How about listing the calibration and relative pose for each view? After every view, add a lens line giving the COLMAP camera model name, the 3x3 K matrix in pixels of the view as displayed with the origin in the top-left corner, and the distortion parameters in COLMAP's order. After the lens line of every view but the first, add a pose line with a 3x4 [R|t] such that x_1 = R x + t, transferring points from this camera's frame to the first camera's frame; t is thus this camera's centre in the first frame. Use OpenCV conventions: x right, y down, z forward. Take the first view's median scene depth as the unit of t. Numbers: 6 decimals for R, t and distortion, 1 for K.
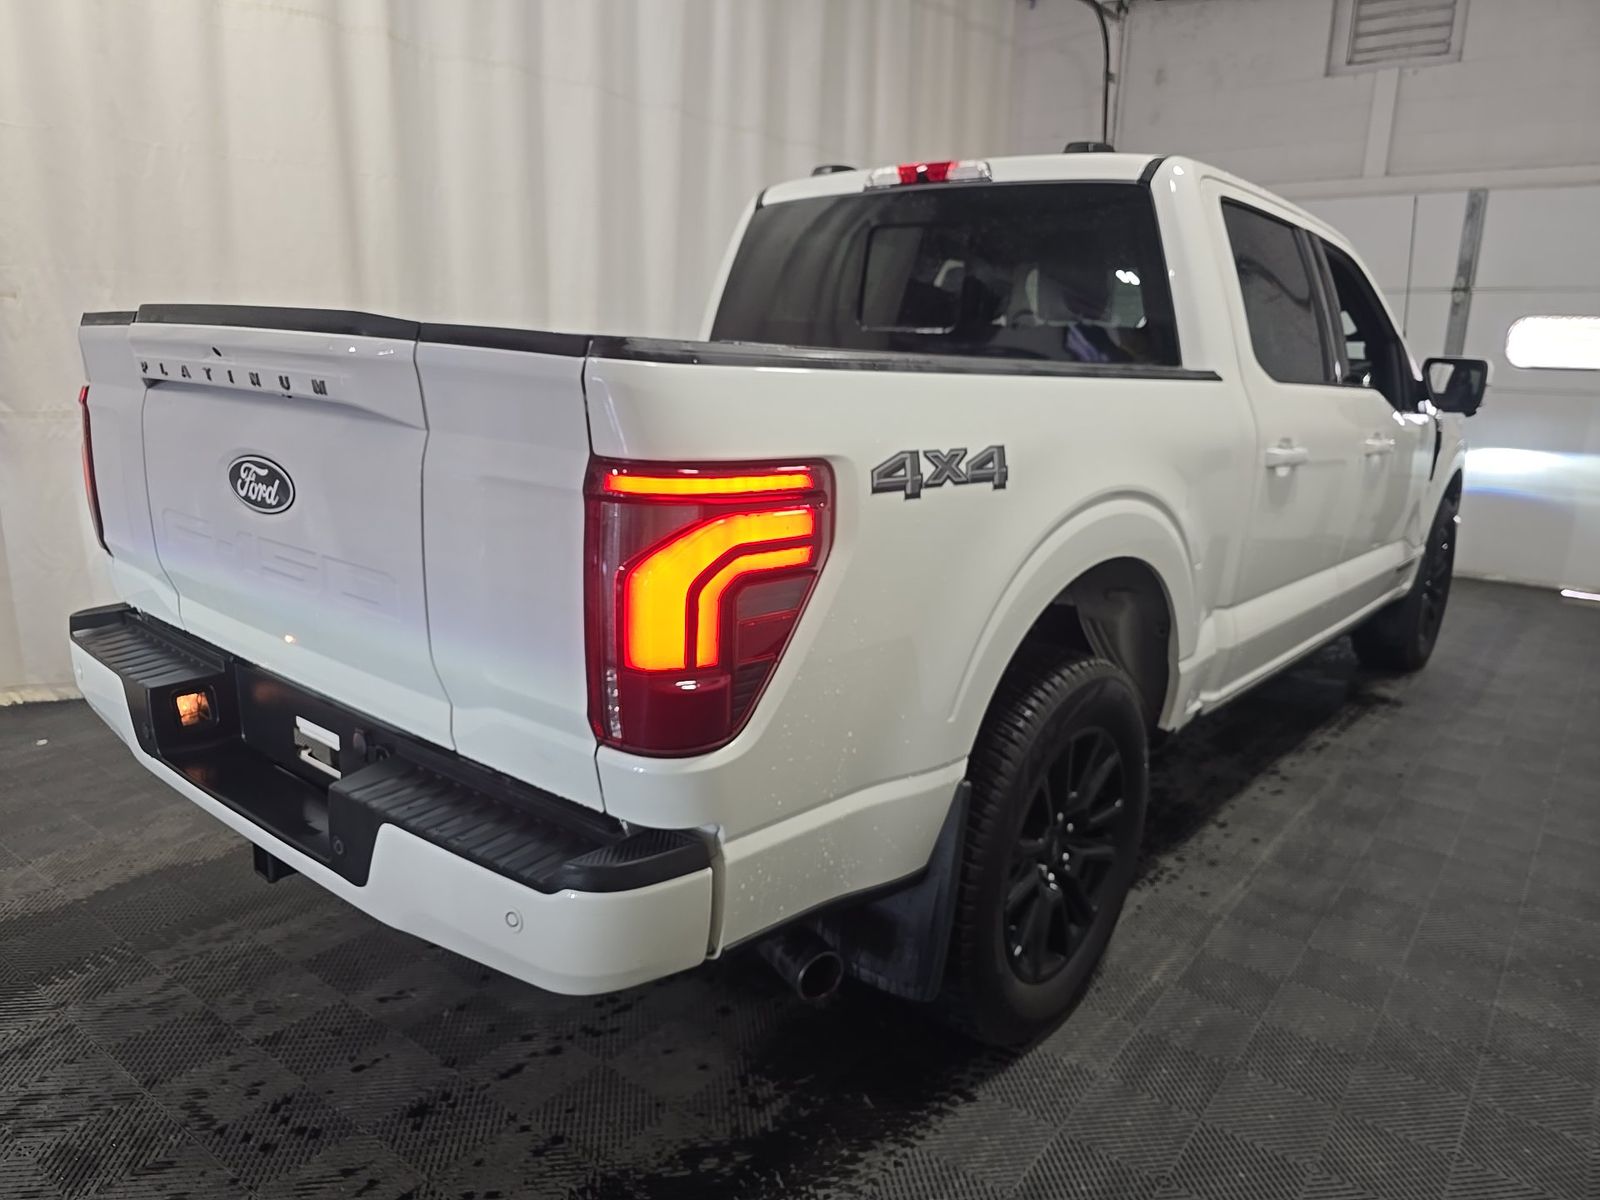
lens RADIAL K [[1110.2, 0, 831.8], [0, 1110.2, 601.8], [0, 0, 1]] dist [0.049290, -0.056349]
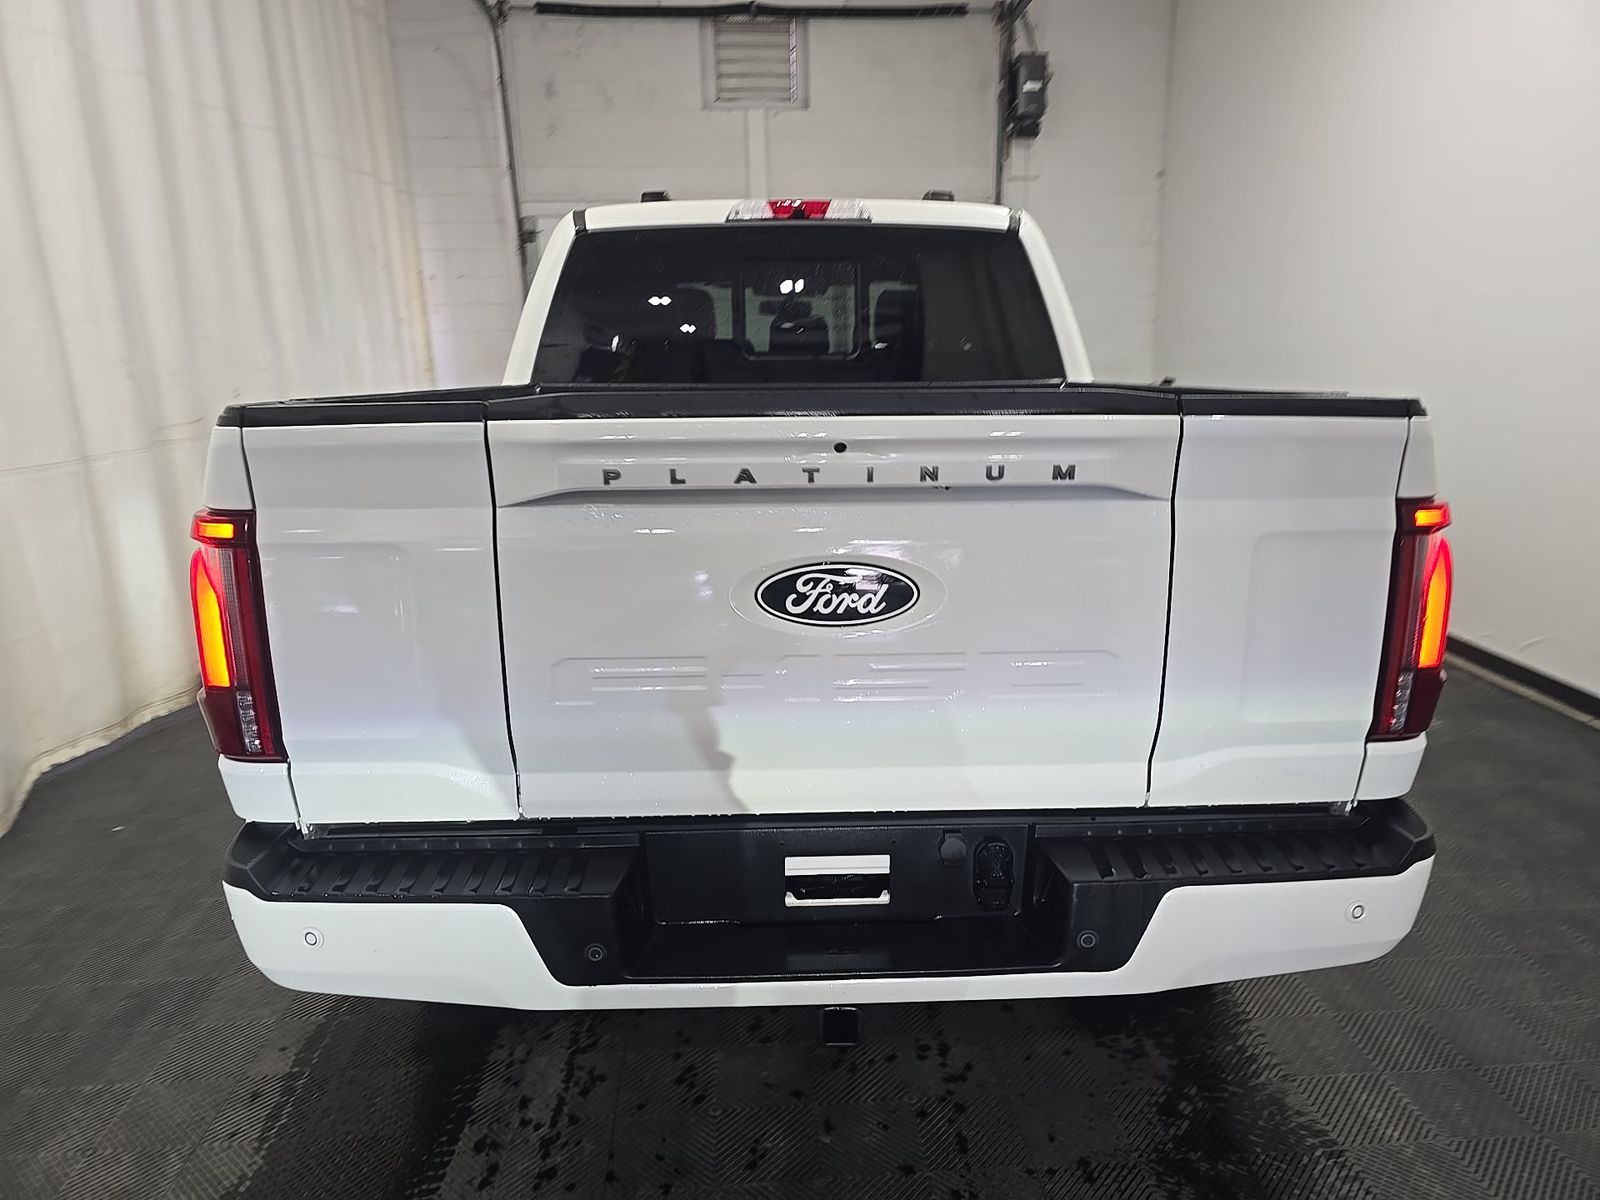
lens RADIAL K [[1083.8, 0, 829.5], [0, 1083.8, 600.2], [0, 0, 1]] dist [0.060783, -0.051487]
pose [[0.743202, -0.190427, 0.641396, -0.643608], [0.182648, 0.979974, 0.079310, -0.102773], [-0.643654, 0.058206, 0.763100, 0.225853]]
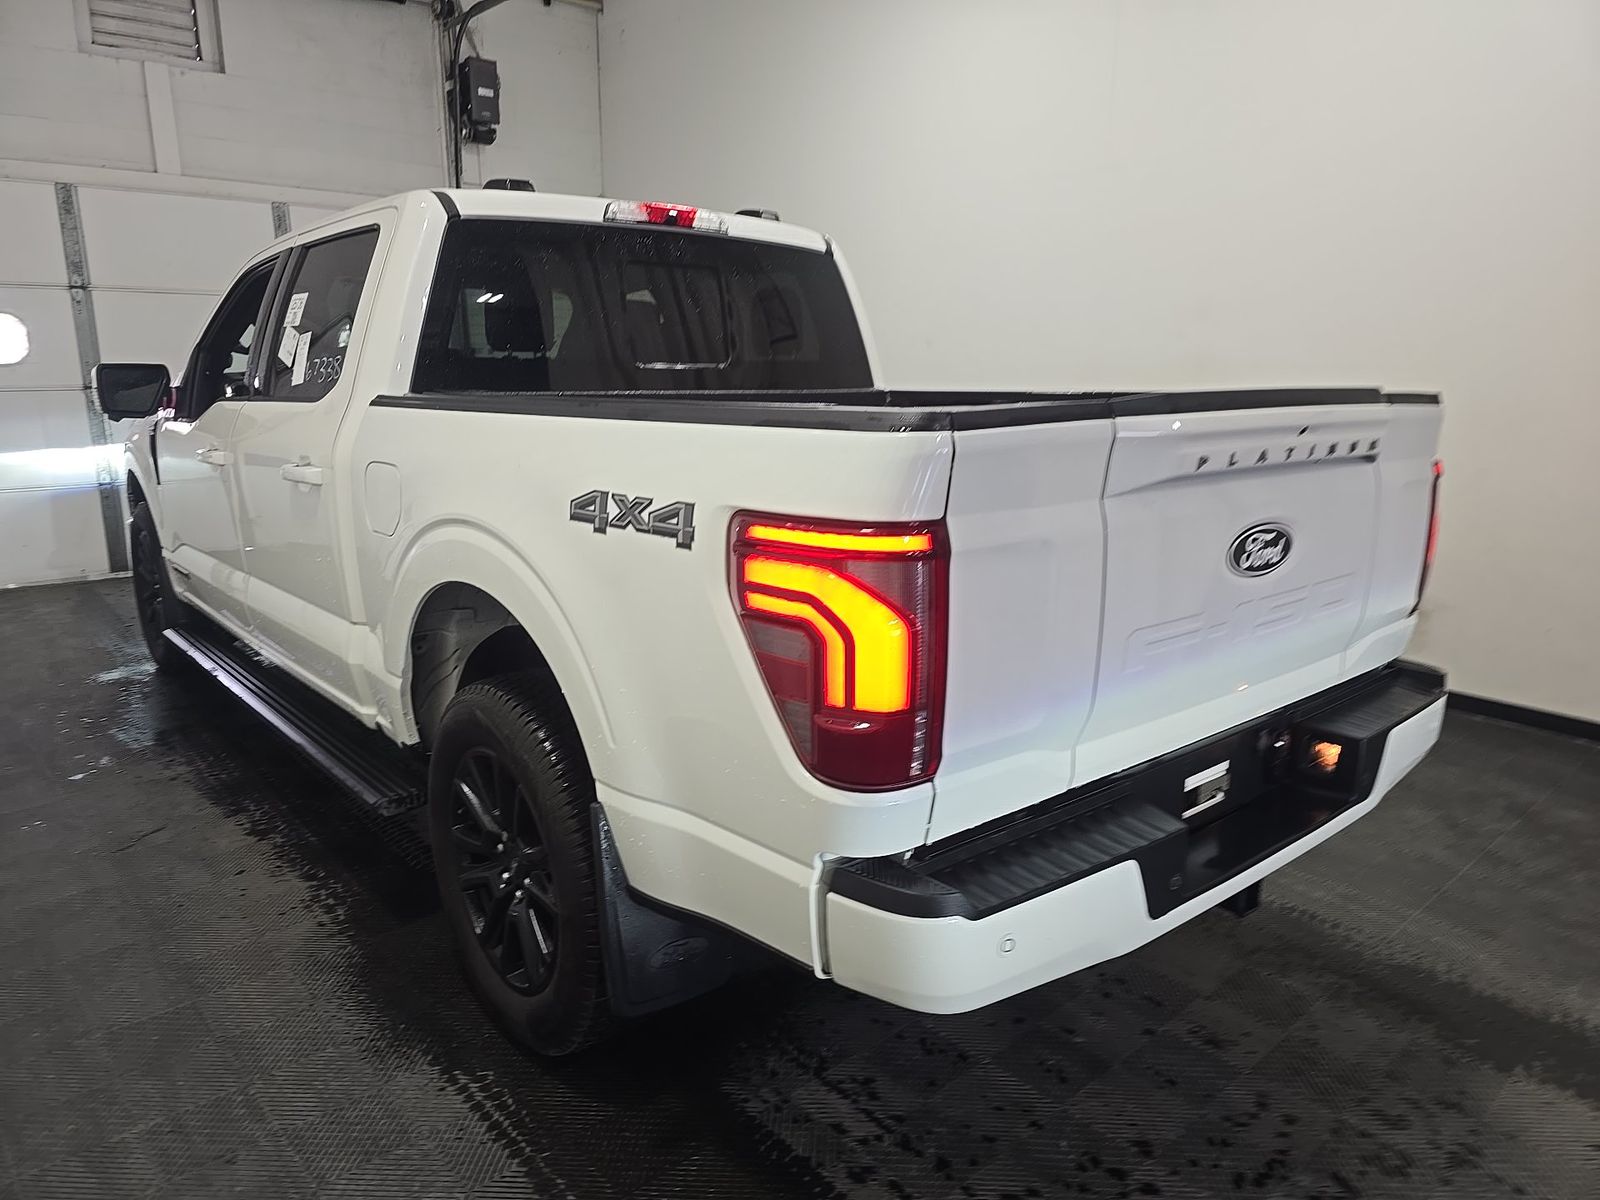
lens RADIAL K [[1083.8, 0, 829.5], [0, 1083.8, 600.2], [0, 0, 1]] dist [0.060783, -0.051487]
pose [[0.162790, -0.244297, 0.955939, -0.981558], [0.220550, 0.953357, 0.206079, -0.225731], [-0.961695, 0.177285, 0.209077, 0.728447]]
